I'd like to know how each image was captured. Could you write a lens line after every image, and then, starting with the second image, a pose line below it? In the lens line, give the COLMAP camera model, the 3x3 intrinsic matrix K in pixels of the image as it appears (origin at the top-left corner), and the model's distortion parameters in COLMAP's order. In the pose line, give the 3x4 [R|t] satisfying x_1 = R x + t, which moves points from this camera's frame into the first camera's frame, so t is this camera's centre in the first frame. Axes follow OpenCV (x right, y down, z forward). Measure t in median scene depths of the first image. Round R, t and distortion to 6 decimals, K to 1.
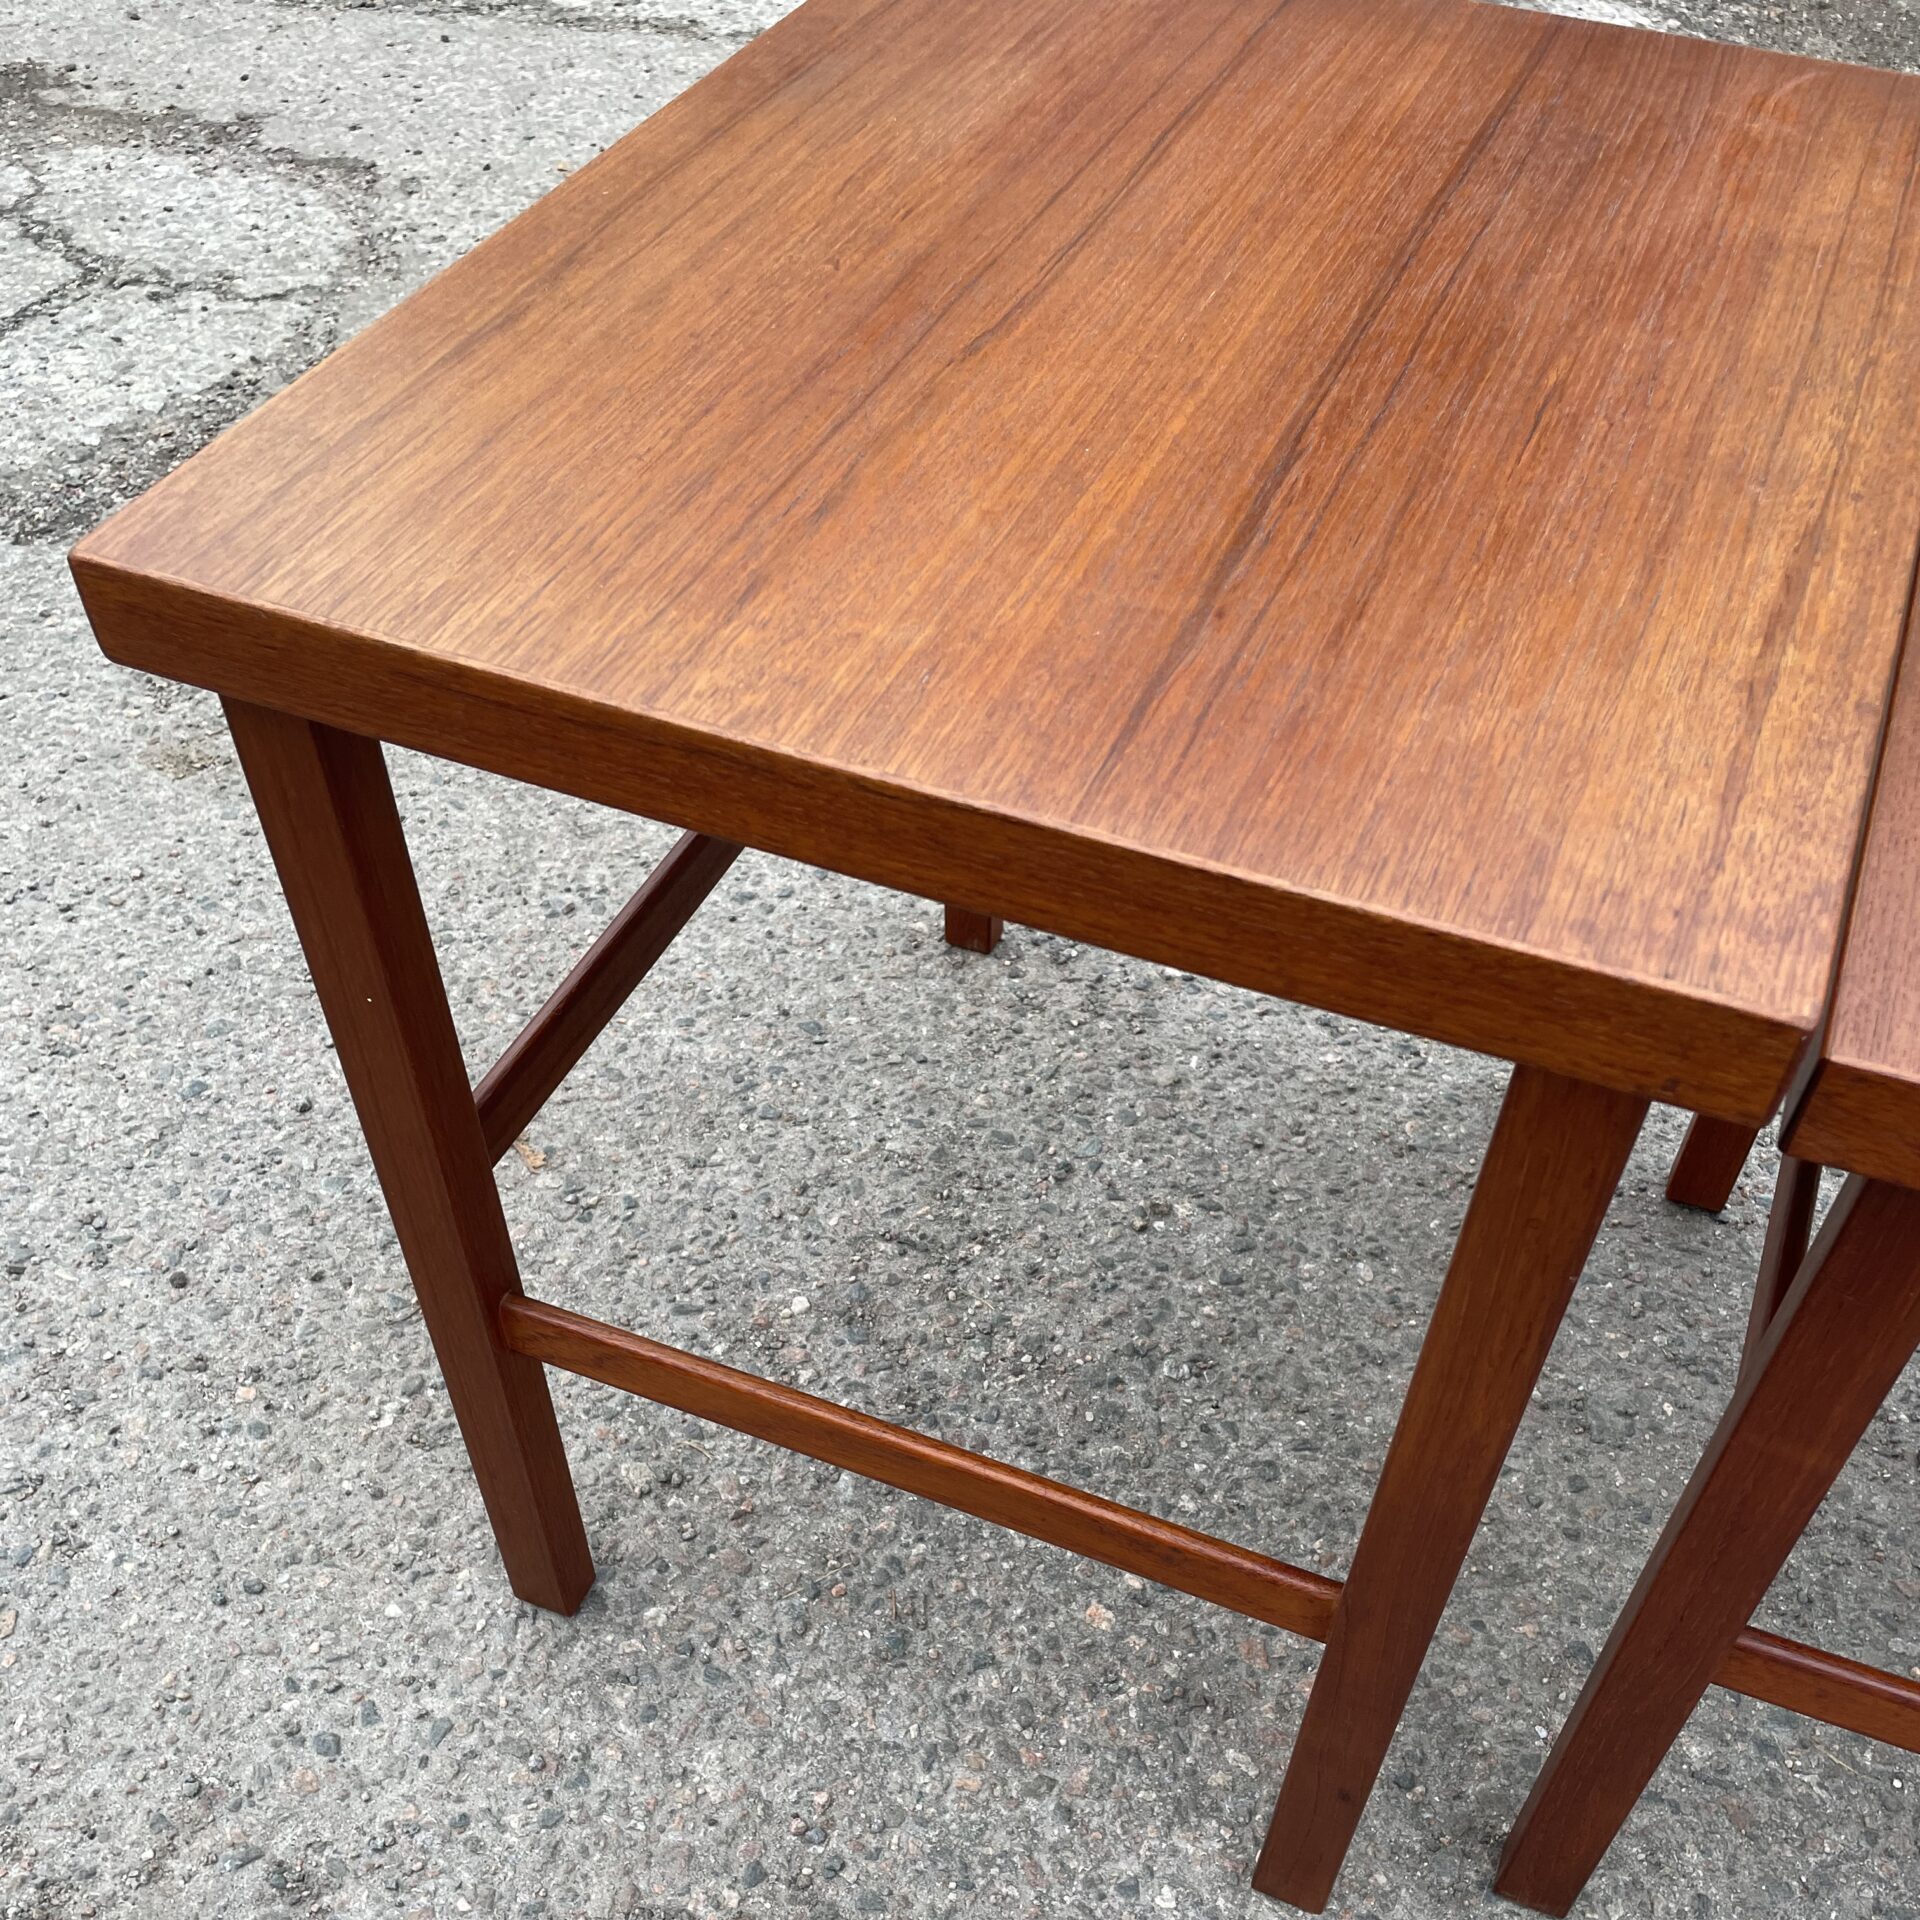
lens RADIAL K [[1928.6, 0, 986.0], [0, 1928.6, 1296.2], [0, 0, 1]] dist [0.088299, -0.122159]
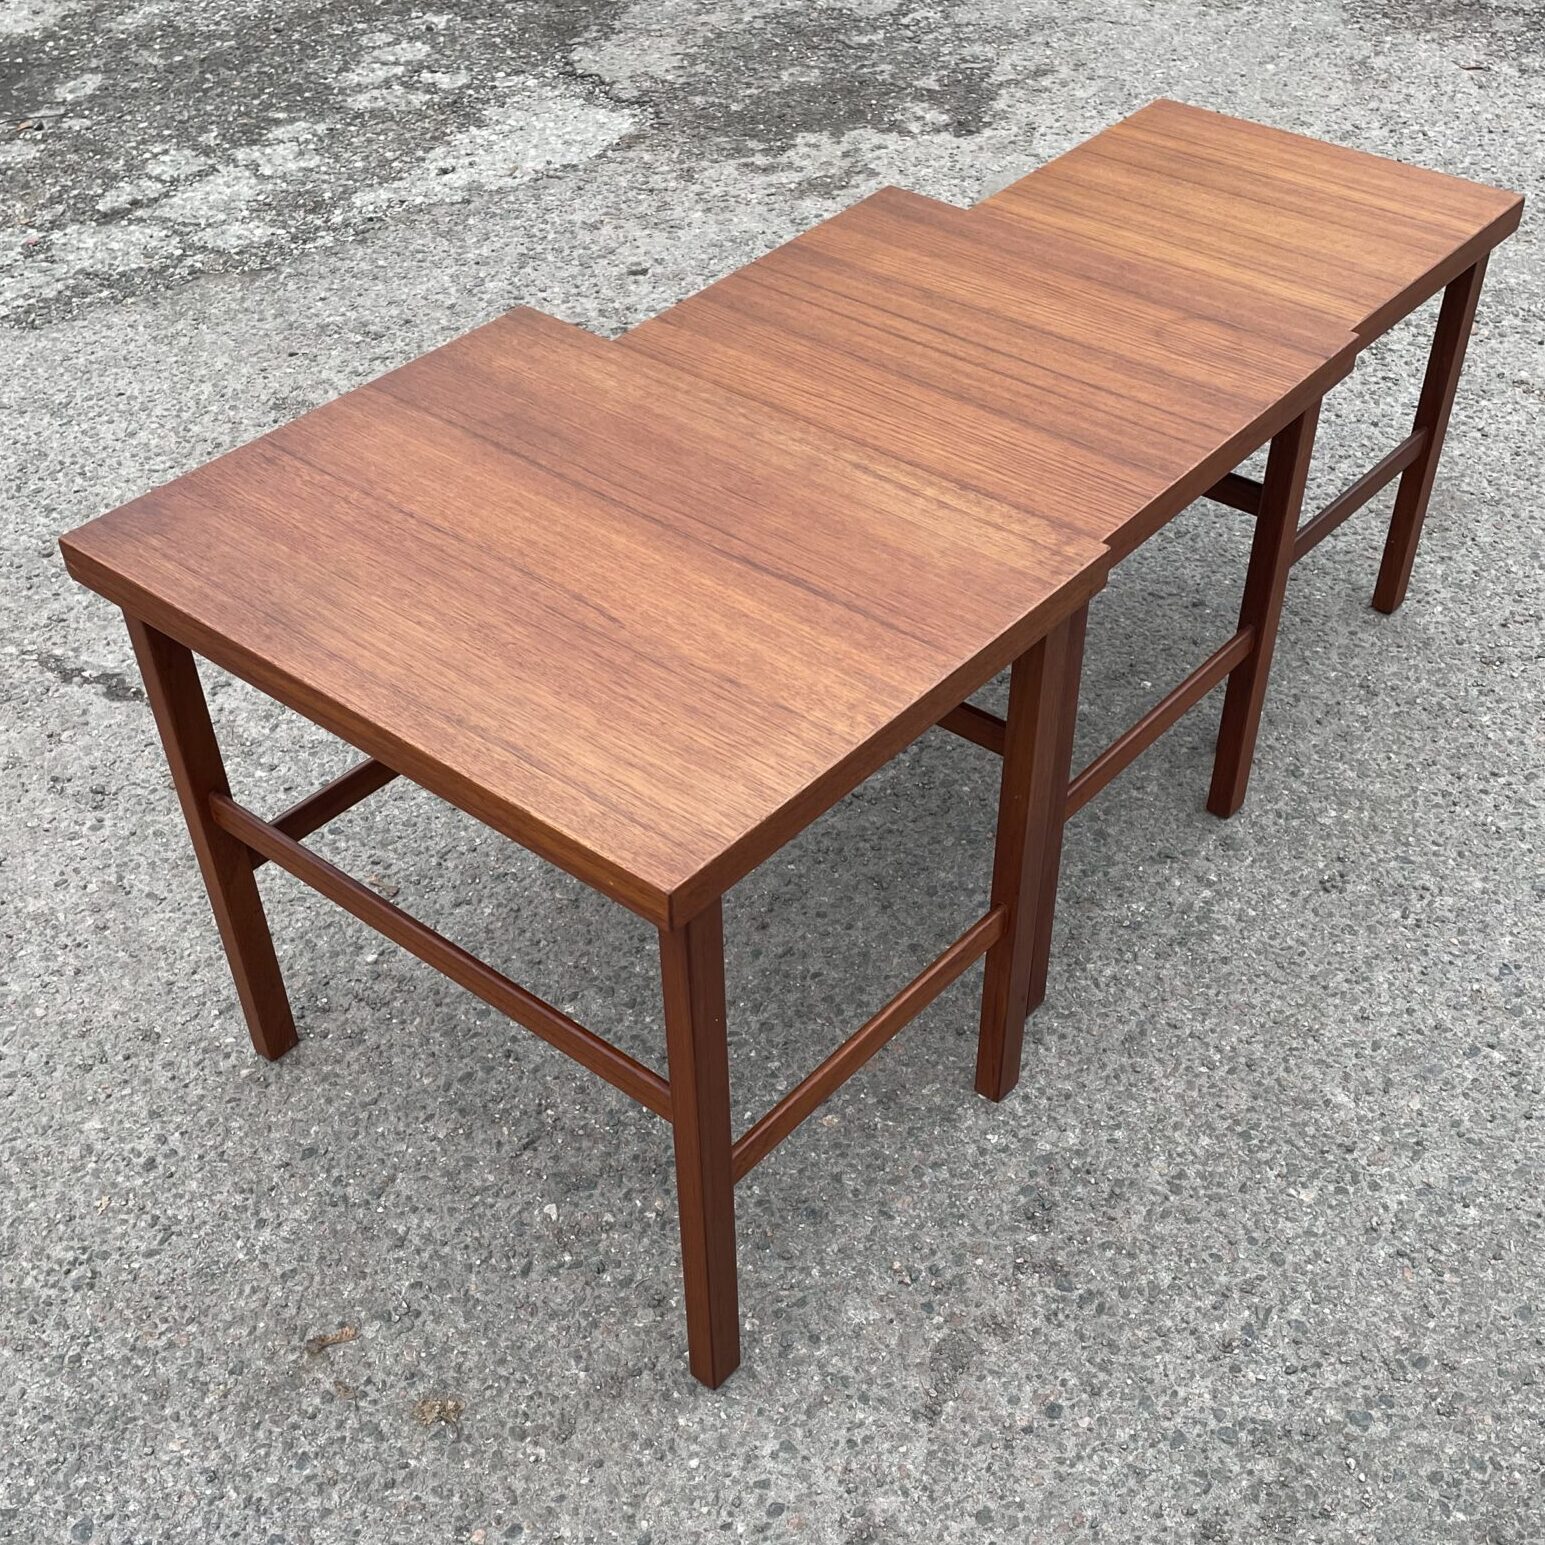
lens RADIAL K [[1919.1, 0, 779.5], [0, 1919.1, 899.4], [0, 0, 1]] dist [0.112398, -0.174035]
pose [[0.305983, -0.669494, 0.676869, -0.994085], [0.749509, 0.607790, 0.262348, -0.446889], [-0.587035, 0.427046, 0.687766, -0.272059]]
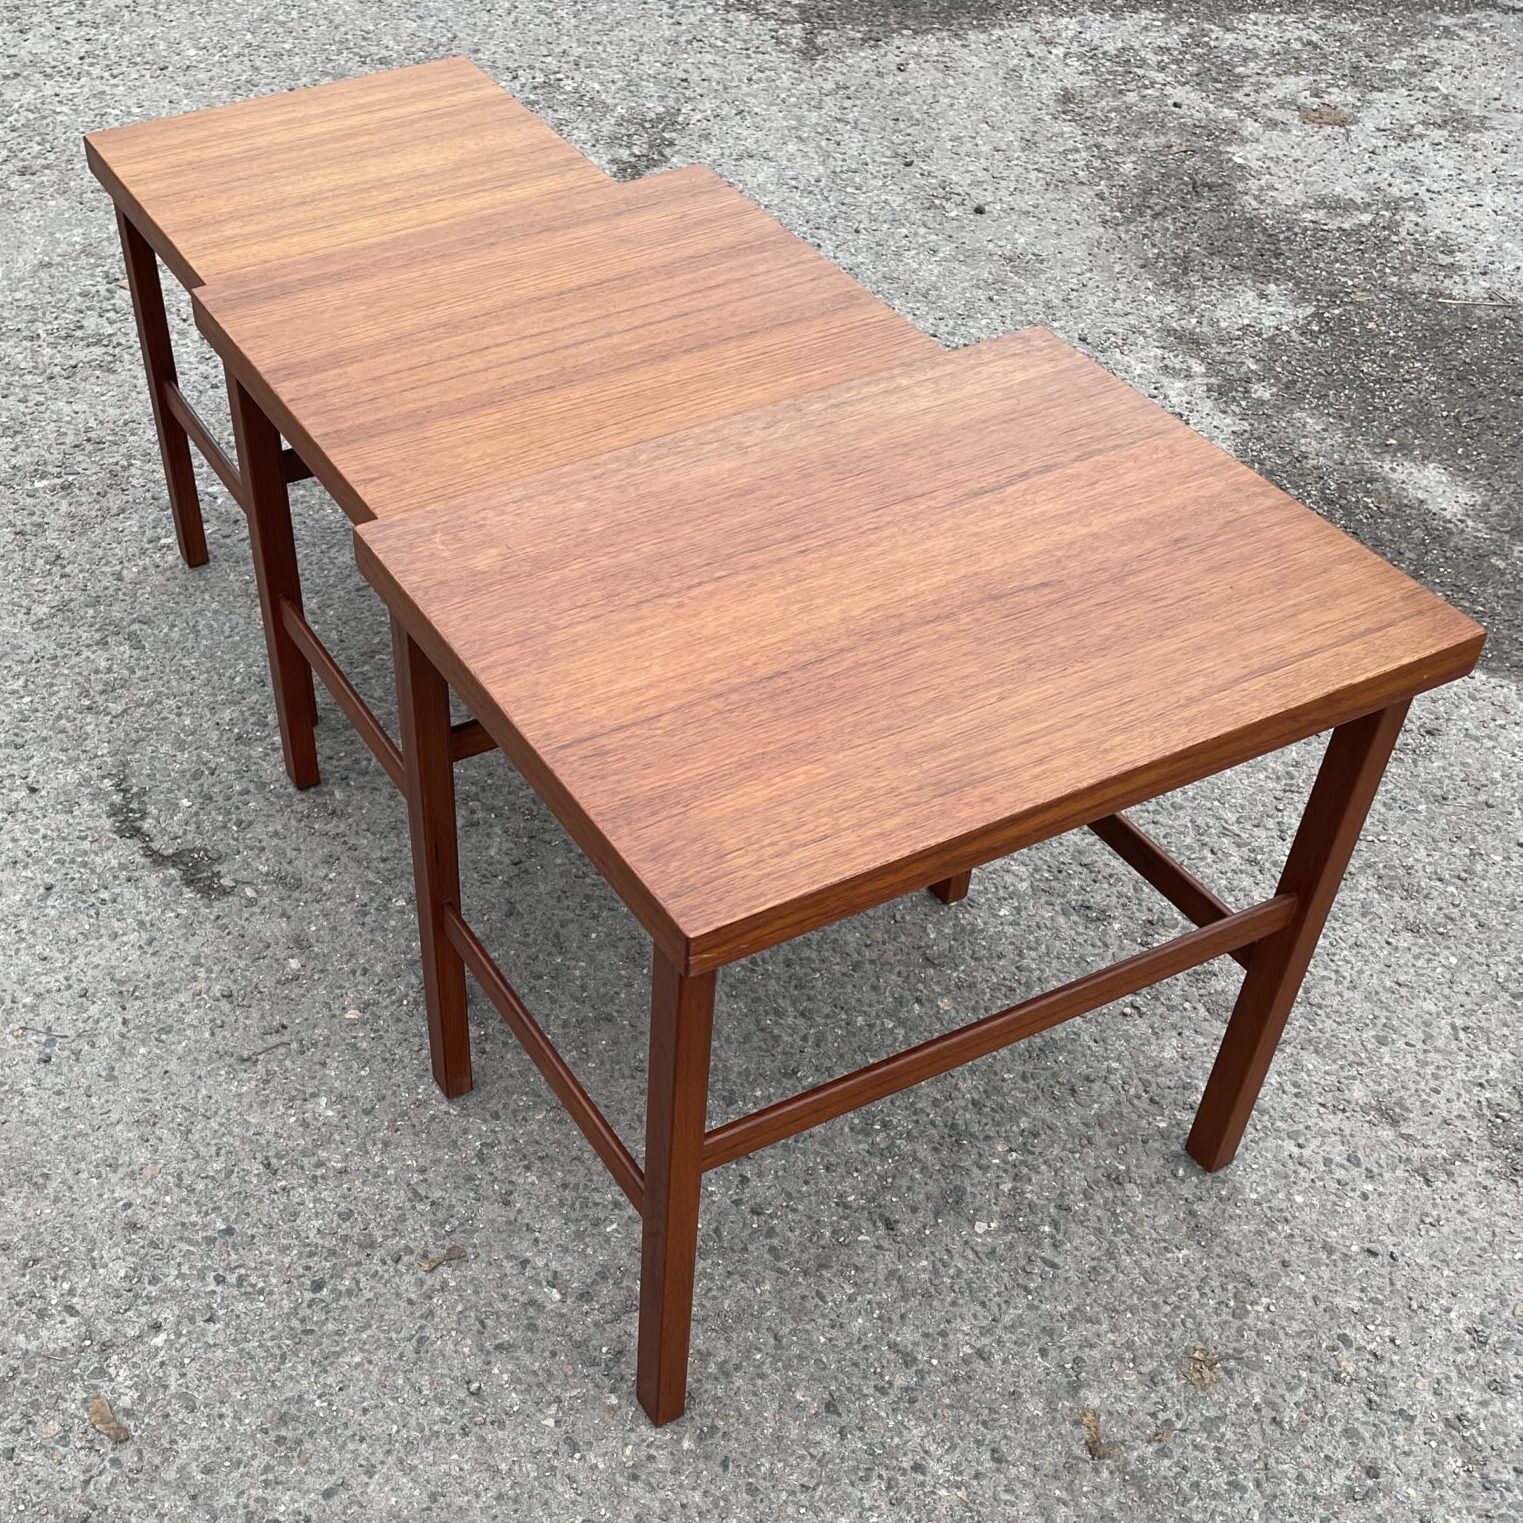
lens RADIAL K [[1911.8, 0, 561.2], [0, 1911.8, 1037.2], [0, 0, 1]] dist [0.109926, -0.191882]
pose [[-0.764167, -0.481682, 0.428988, -0.458591], [0.496267, -0.014214, 0.868054, -1.593084], [-0.412029, 0.876231, 0.249905, 0.699677]]
